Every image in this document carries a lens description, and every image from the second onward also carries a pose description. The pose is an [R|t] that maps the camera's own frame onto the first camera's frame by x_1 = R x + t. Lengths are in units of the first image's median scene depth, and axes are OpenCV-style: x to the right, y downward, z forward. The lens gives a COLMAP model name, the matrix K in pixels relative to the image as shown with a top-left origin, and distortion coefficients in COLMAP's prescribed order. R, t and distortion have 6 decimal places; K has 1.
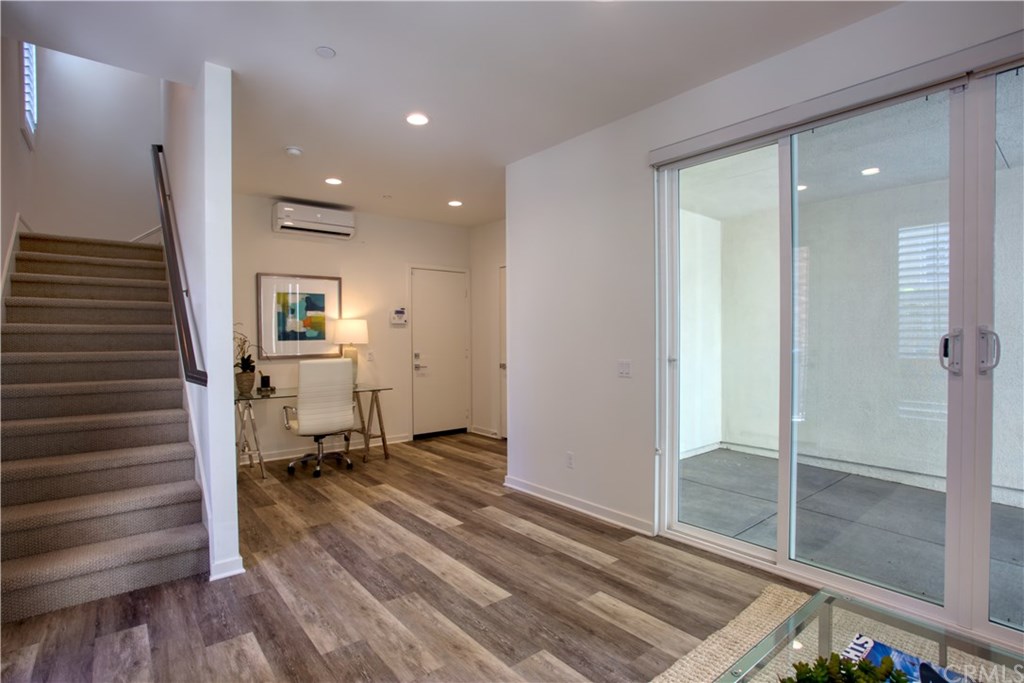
lens RADIAL K [[510.7, 0, 510.2], [0, 510.7, 345.0], [0, 0, 1]] dist [0.002095, -0.001914]
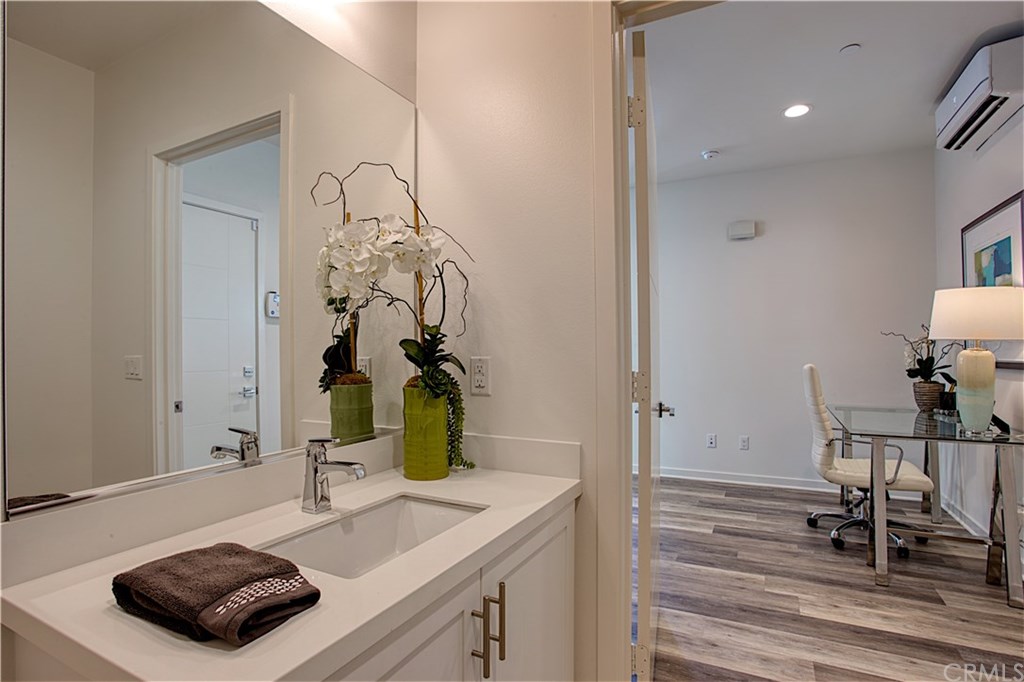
lens RADIAL K [[510.7, 0, 510.7], [0, 510.7, 346.9], [0, 0, 1]] dist [0.002095, -0.001914]
pose [[-0.923733, 0.008406, -0.382944, 0.429345], [0.009519, 0.999954, -0.001011, -0.001364], [0.382918, -0.004579, -0.923771, 2.192139]]
